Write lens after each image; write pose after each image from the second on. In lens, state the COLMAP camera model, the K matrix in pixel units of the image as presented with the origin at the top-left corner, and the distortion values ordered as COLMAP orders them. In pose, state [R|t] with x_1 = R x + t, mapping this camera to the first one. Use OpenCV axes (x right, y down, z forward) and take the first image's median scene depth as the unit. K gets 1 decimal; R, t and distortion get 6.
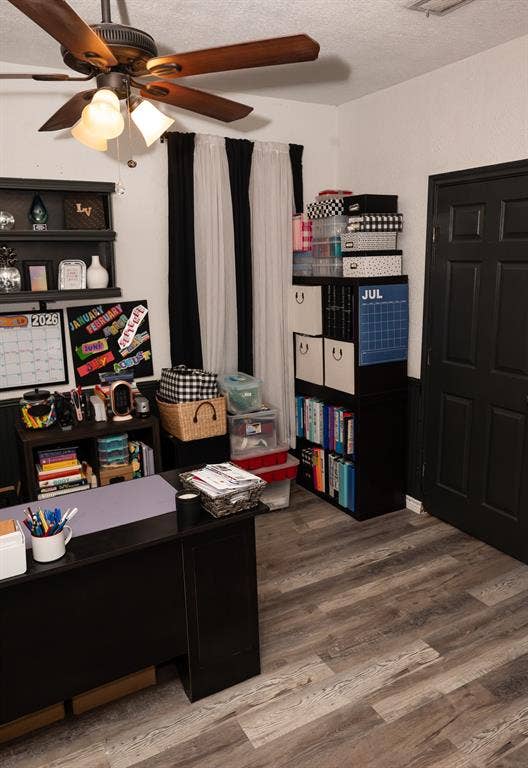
lens RADIAL K [[587.1, 0, 263.9], [0, 587.1, 371.7], [0, 0, 1]] dist [-0.003739, -0.000155]
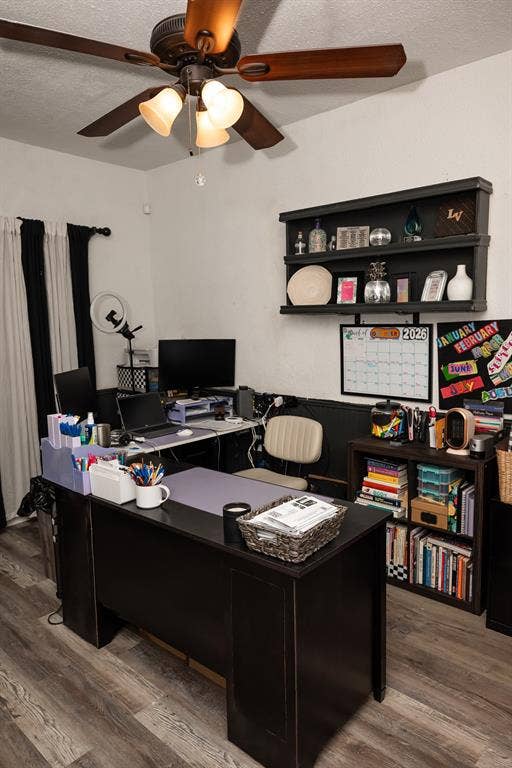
lens RADIAL K [[528.7, 0, 256.0], [0, 528.7, 384.0], [0, 0, 1]] dist [0.001462, 0.004573]
pose [[0.312666, 0.131673, -0.940692, 0.384835], [-0.176147, 0.981205, 0.078796, -0.027847], [0.933387, 0.141063, 0.329983, 0.457809]]
